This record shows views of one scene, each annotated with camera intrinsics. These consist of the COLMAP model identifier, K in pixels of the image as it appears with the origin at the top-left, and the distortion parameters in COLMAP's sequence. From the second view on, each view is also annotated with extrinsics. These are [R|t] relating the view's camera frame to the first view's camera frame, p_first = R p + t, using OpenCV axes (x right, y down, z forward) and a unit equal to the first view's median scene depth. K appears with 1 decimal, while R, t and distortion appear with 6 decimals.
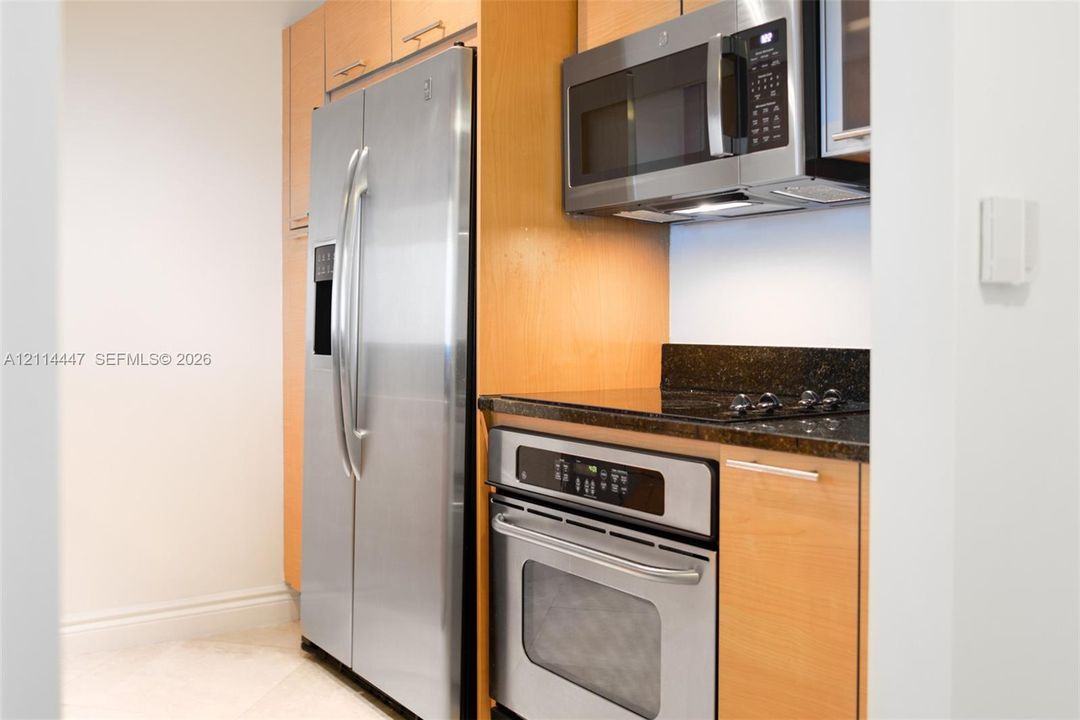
lens RADIAL K [[922.1, 0, 540.2], [0, 922.1, 338.3], [0, 0, 1]] dist [-0.041913, 0.003295]
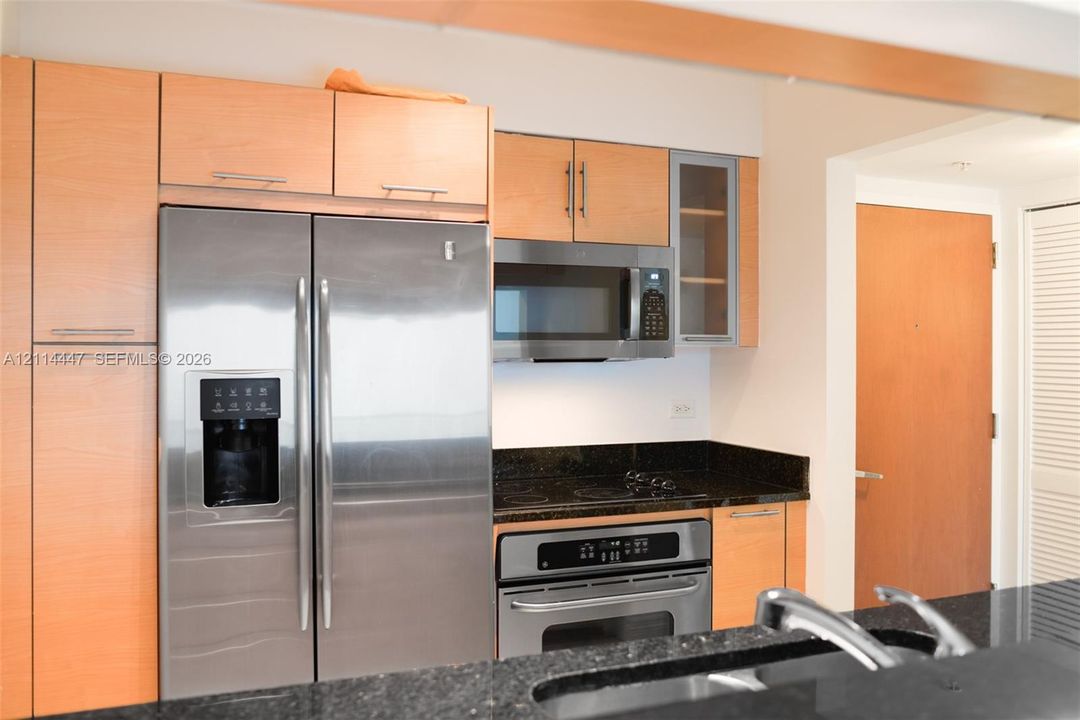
lens RADIAL K [[922.1, 0, 540.2], [0, 922.1, 338.3], [0, 0, 1]] dist [-0.041913, 0.003295]
pose [[0.243572, 0.006476, 0.969861, -1.512311], [0.010997, 0.999895, -0.009438, -0.192508], [-0.969821, 0.012964, 0.243475, 0.775295]]
